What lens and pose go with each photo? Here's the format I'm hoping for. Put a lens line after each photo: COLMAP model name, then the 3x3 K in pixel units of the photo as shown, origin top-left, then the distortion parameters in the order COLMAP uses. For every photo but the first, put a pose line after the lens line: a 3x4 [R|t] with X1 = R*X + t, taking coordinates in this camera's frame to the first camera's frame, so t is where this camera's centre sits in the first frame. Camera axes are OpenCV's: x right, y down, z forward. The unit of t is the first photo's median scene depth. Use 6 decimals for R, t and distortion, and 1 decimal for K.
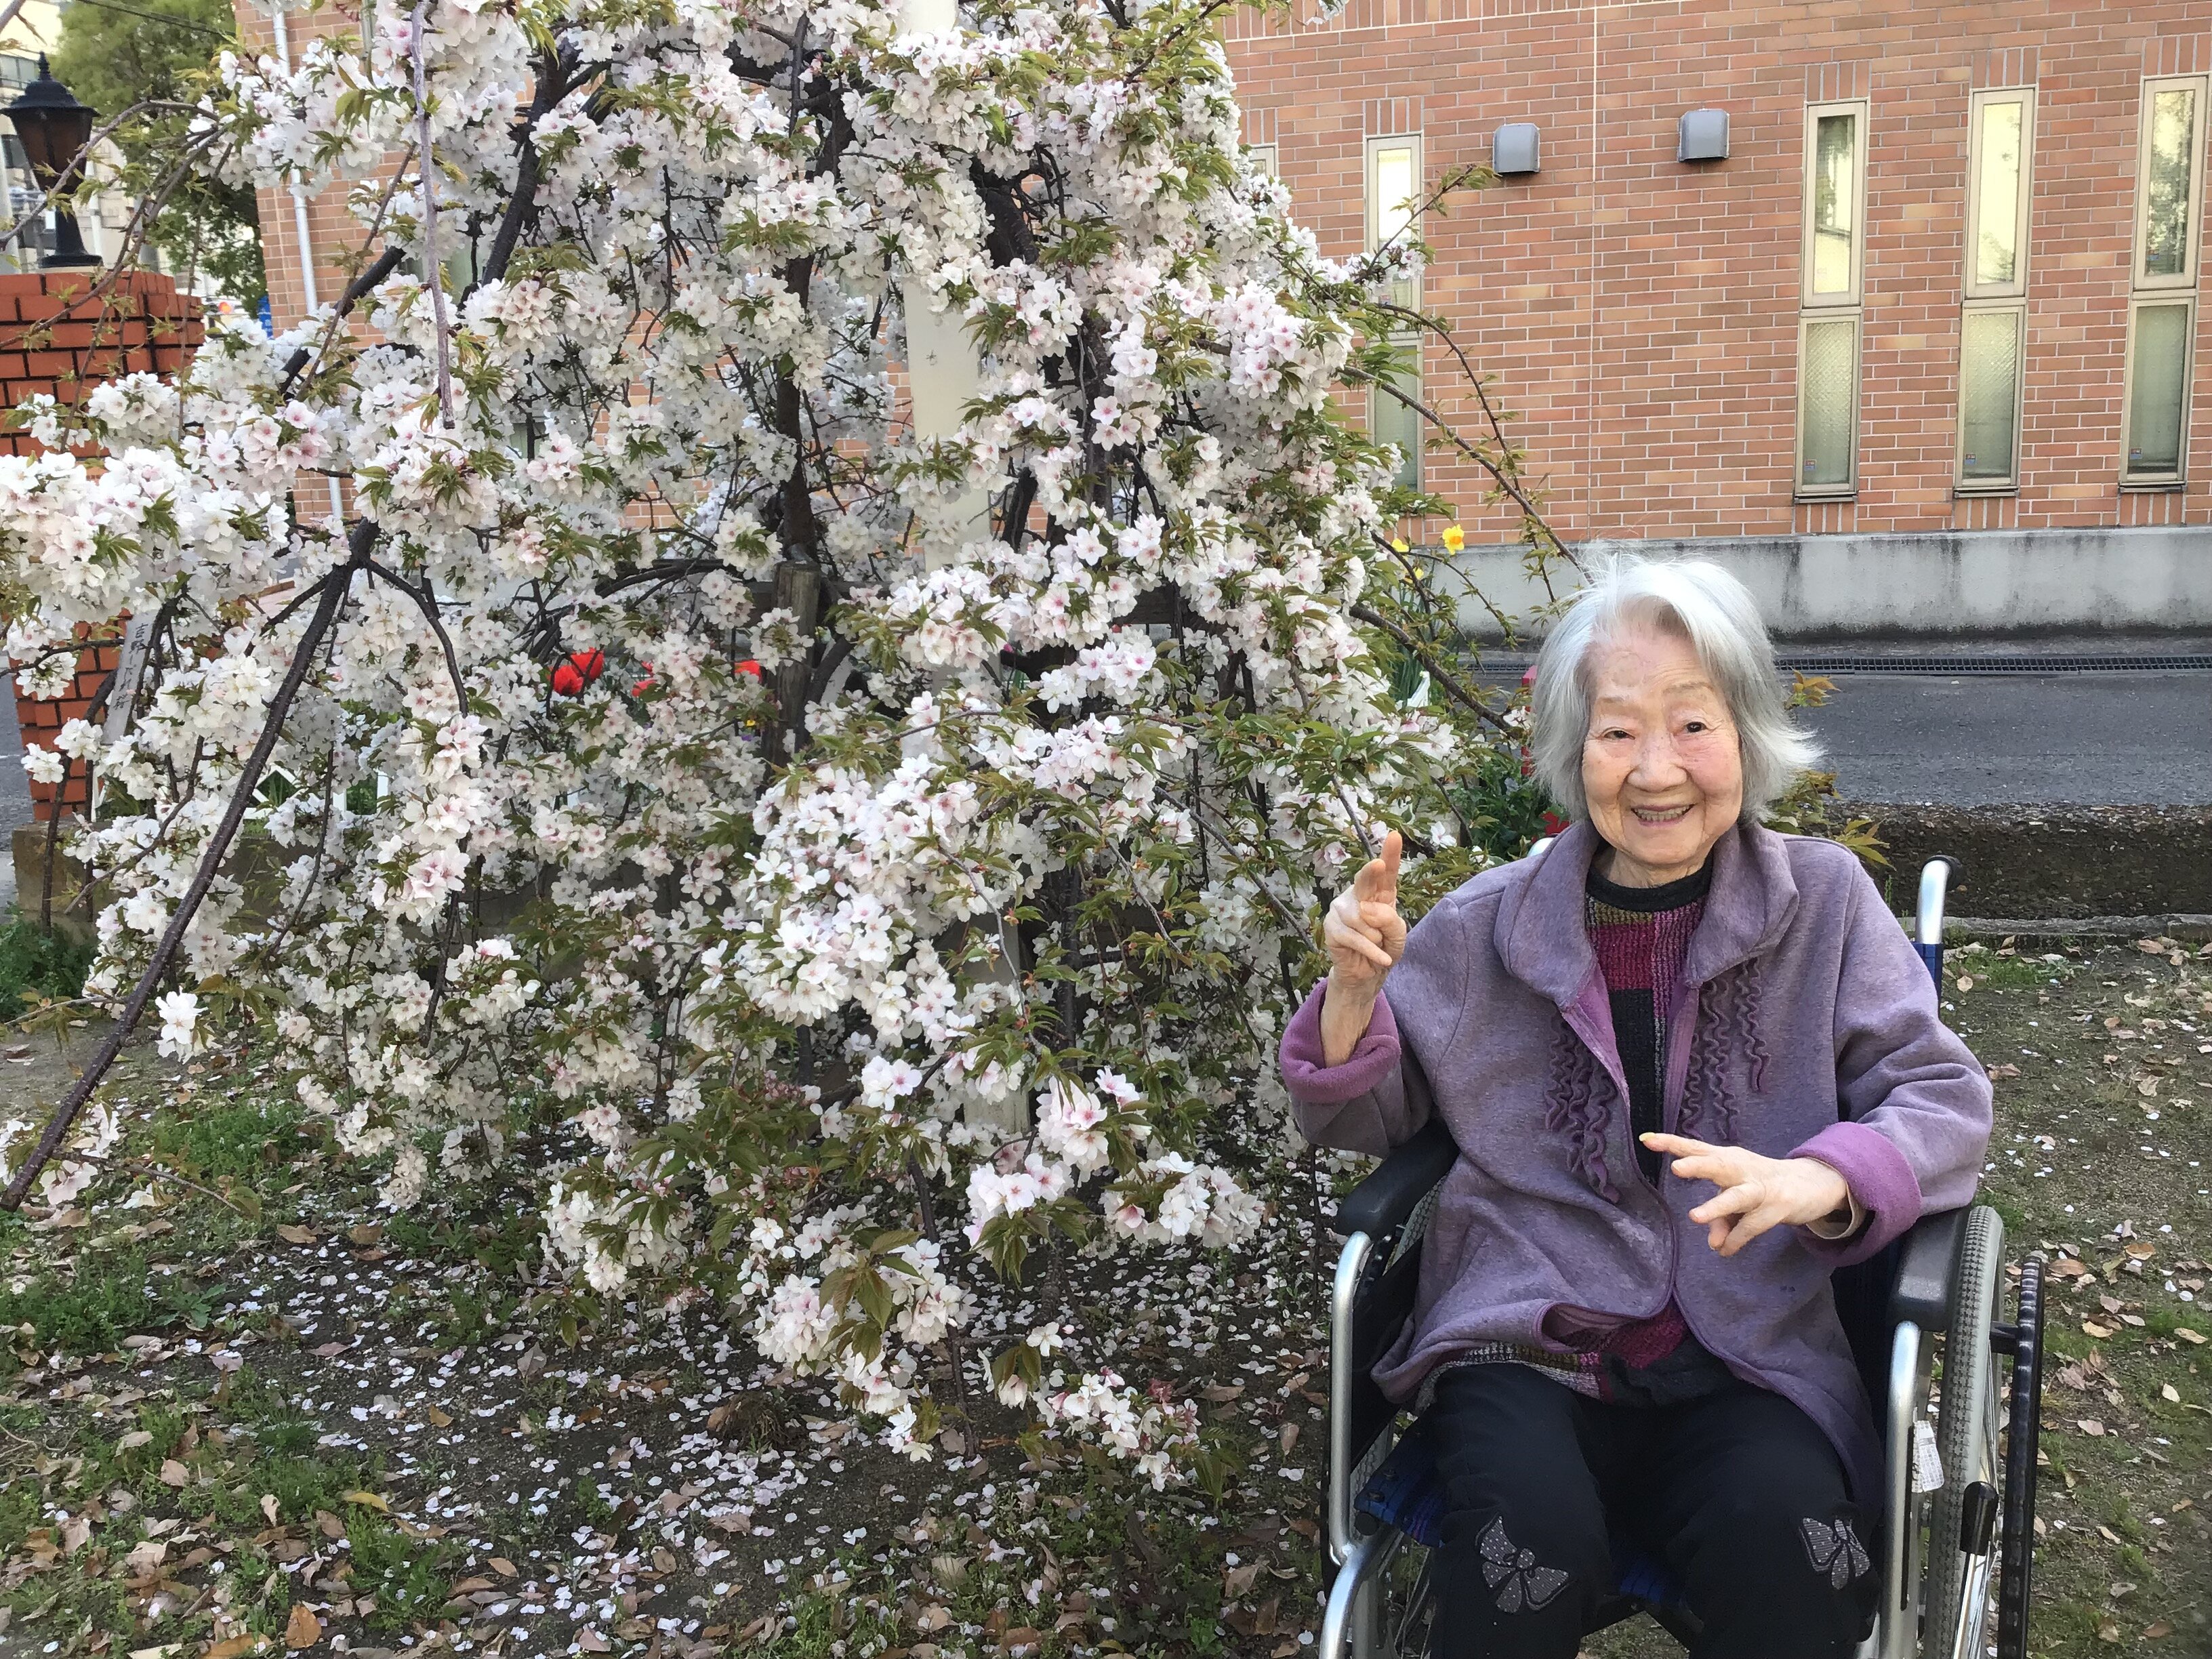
lens RADIAL K [[2012.1, 0, 1106.0], [0, 2012.1, 829.5], [0, 0, 1]] dist [0.141904, -0.302303]
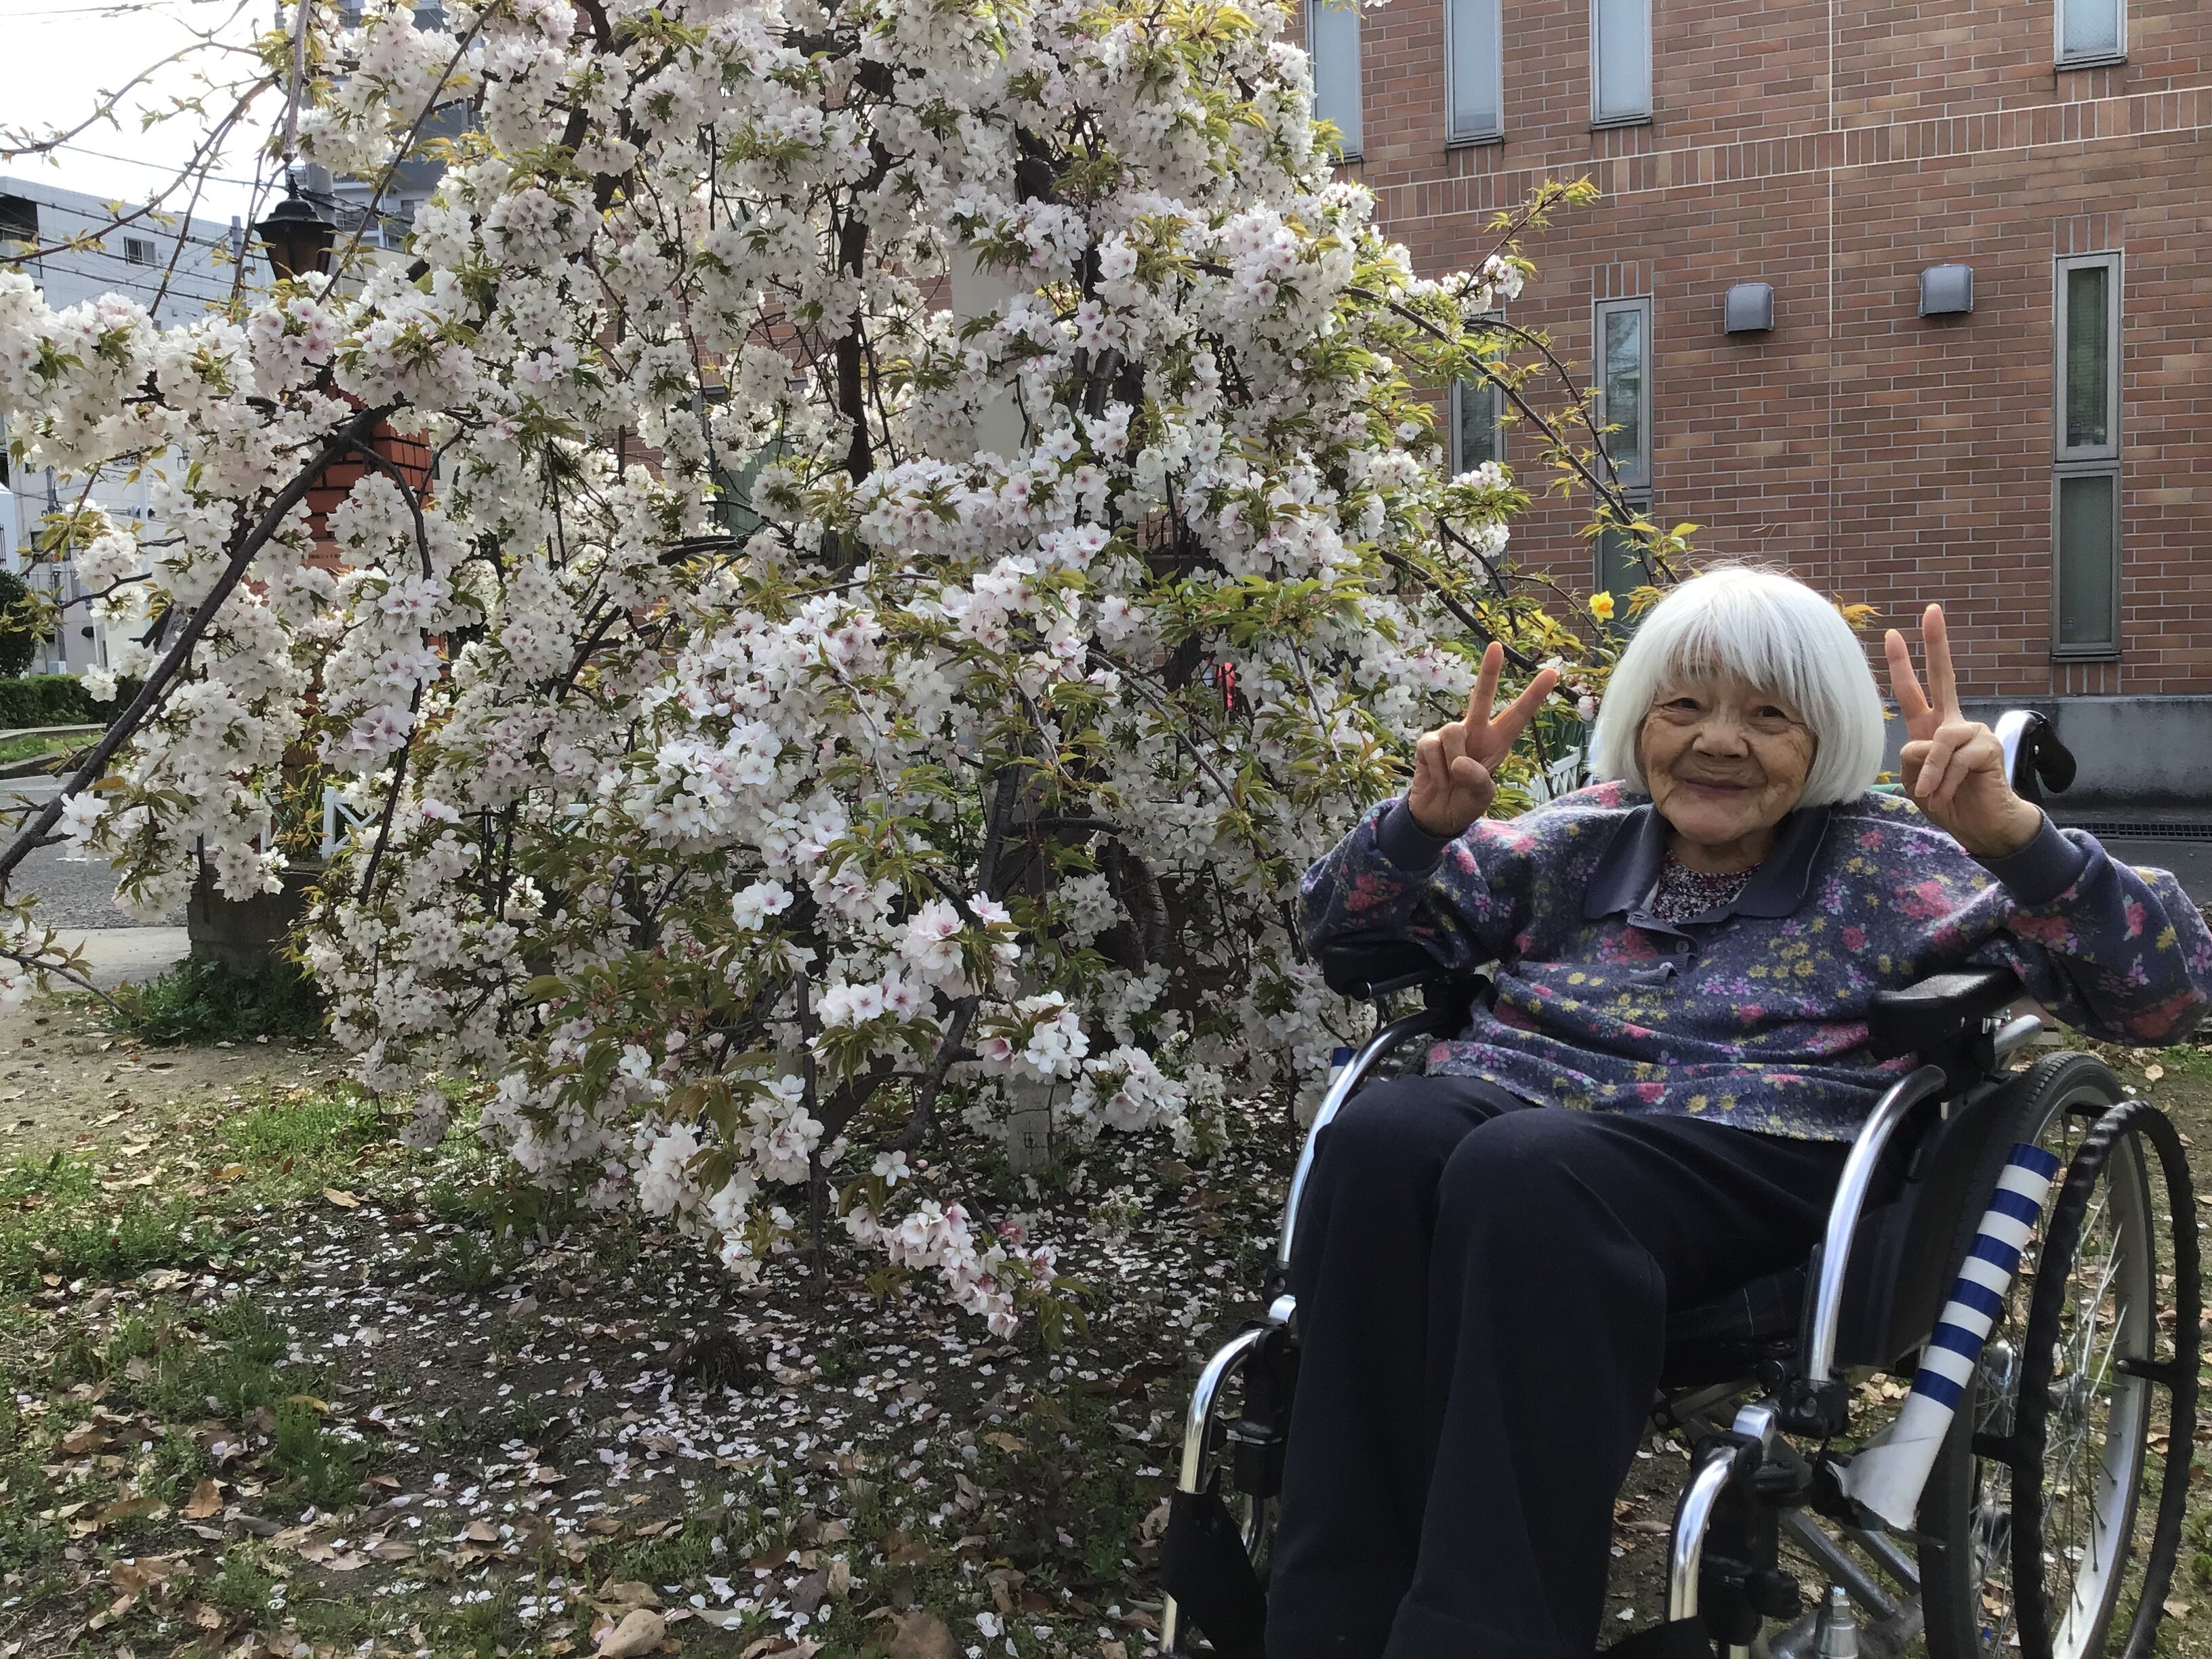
lens RADIAL K [[2002.3, 0, 1110.3], [0, 2002.3, 815.5], [0, 0, 1]] dist [0.138835, -0.258714]
pose [[0.990398, 0.020853, -0.136661, 0.143069], [-0.036211, 0.993174, -0.110877, 0.138969], [0.133416, 0.114761, 0.984393, 0.054294]]
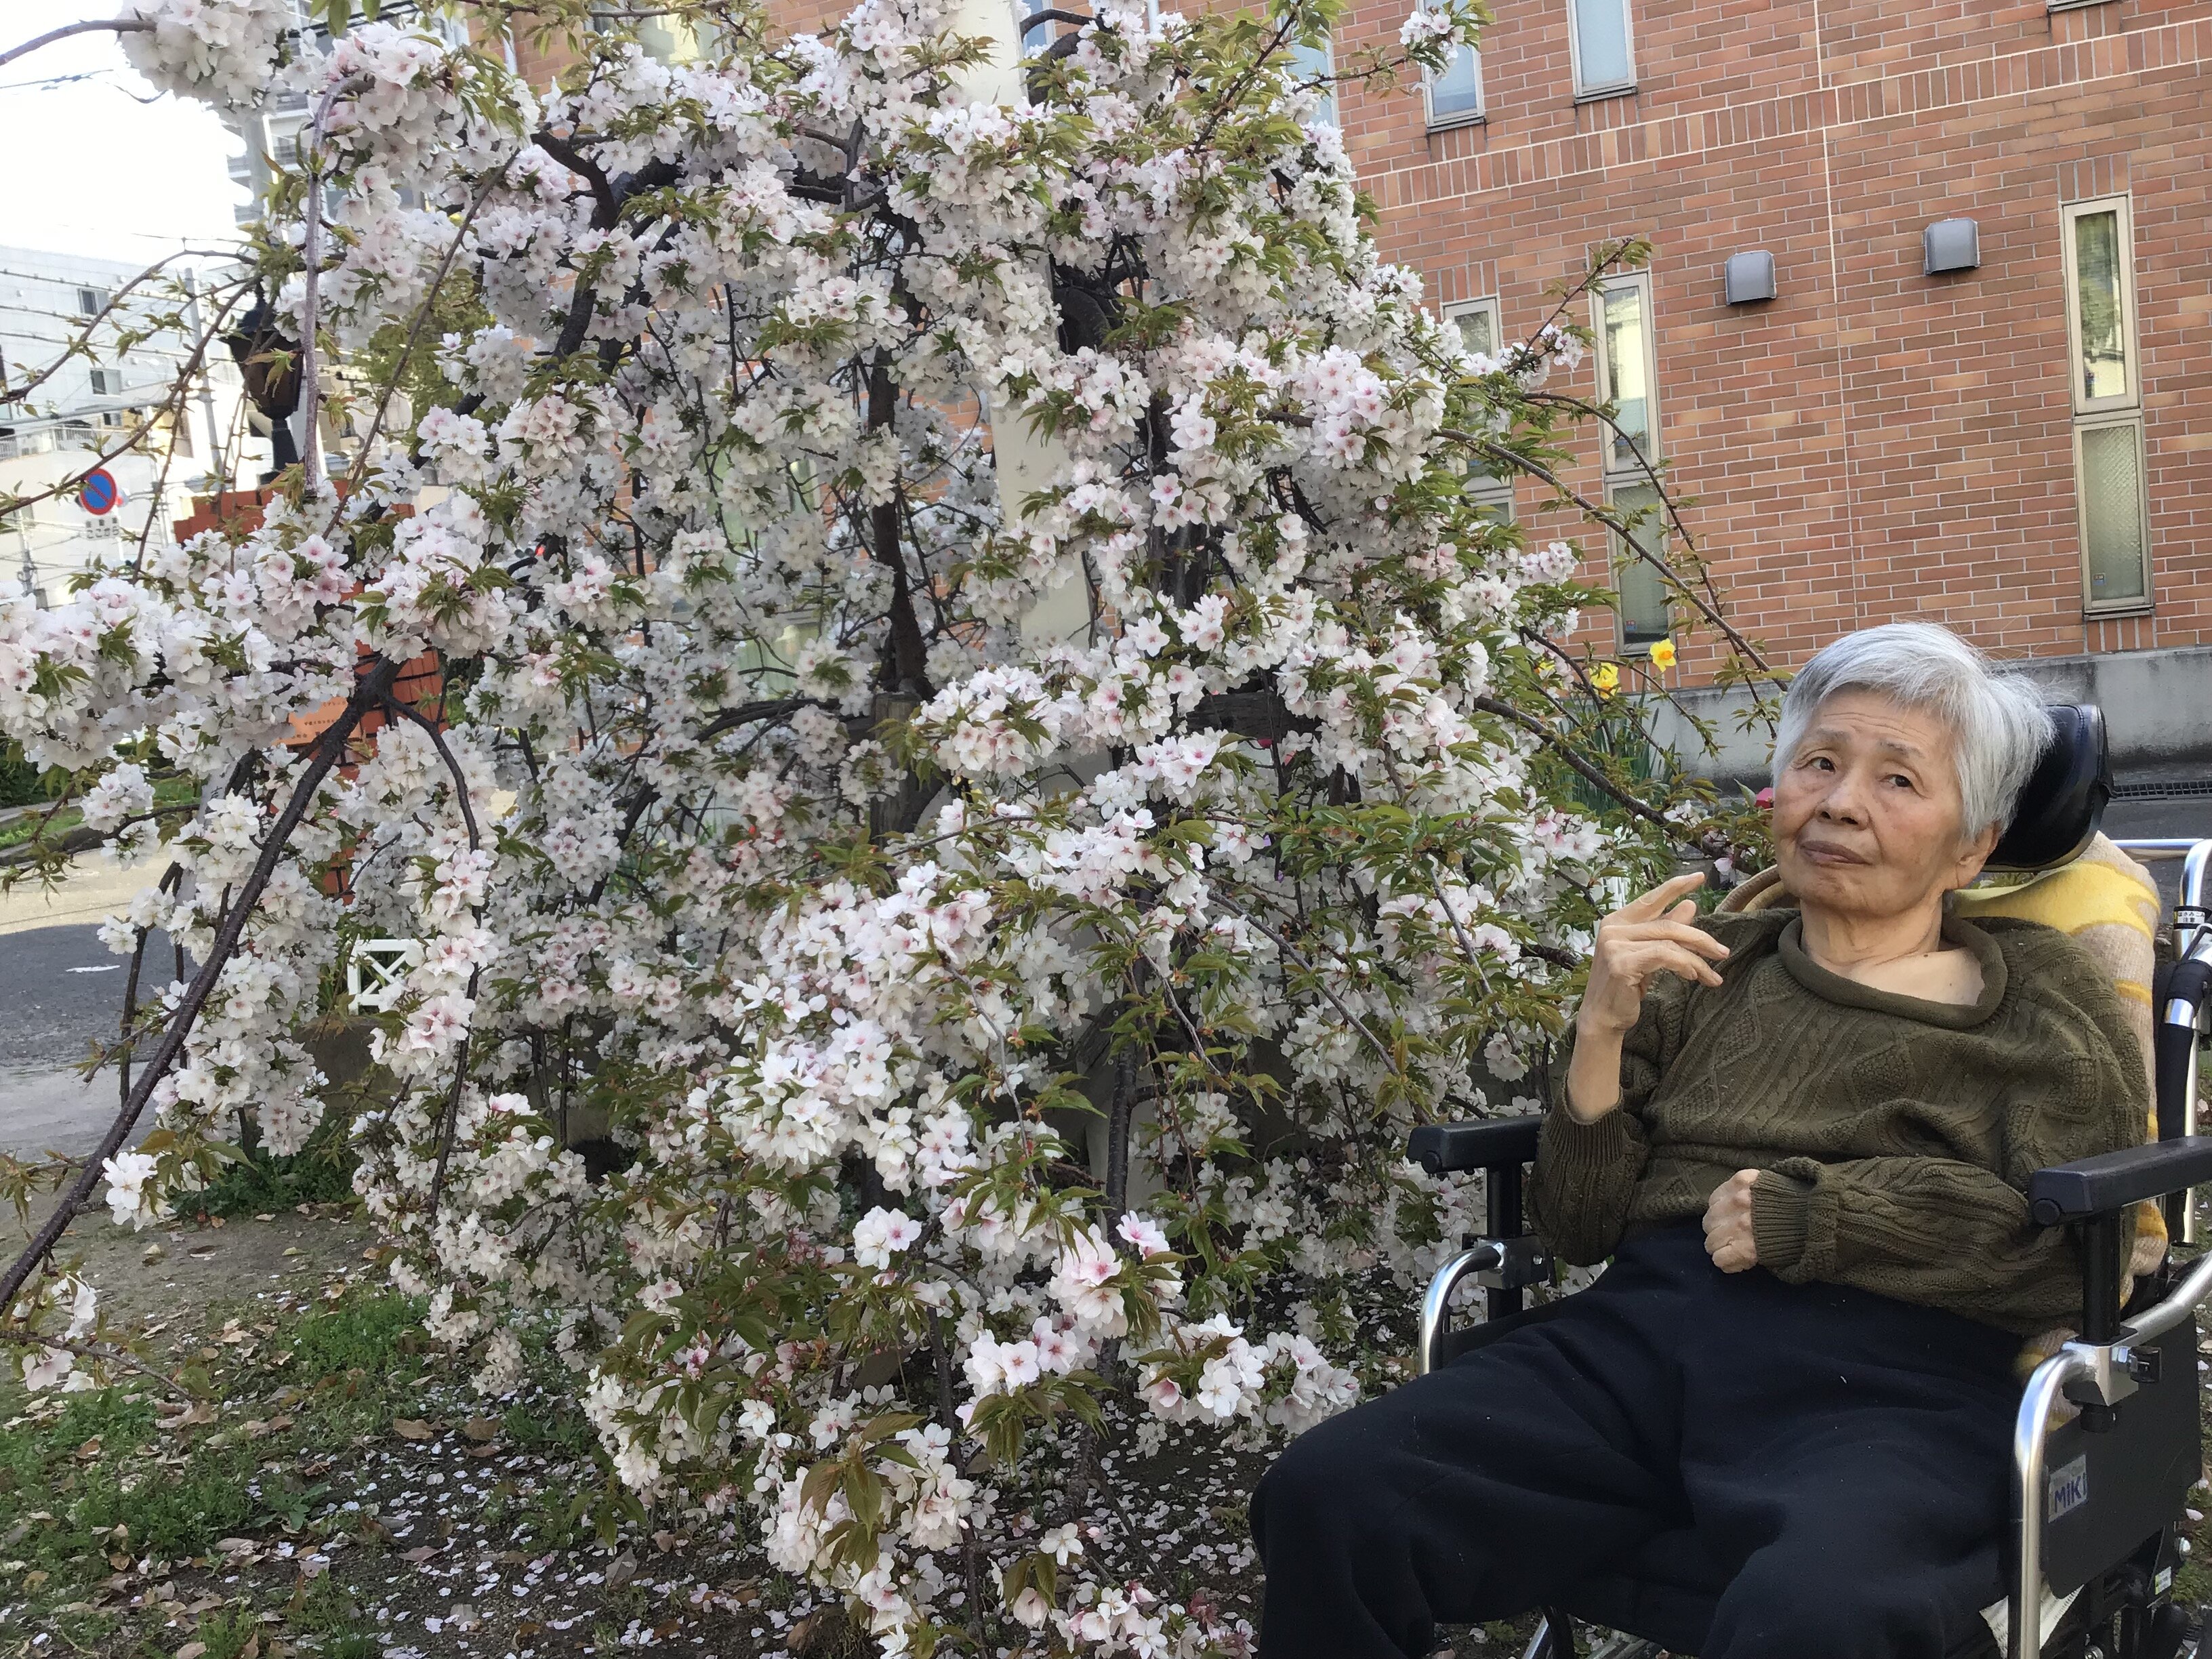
lens RADIAL K [[2012.1, 0, 1106.0], [0, 2012.1, 829.5], [0, 0, 1]] dist [0.141904, -0.302303]
pose [[0.989166, -0.048765, -0.138462, 0.087080], [0.035902, 0.994932, -0.093926, 0.027837], [0.142340, 0.087937, 0.985904, 0.109178]]
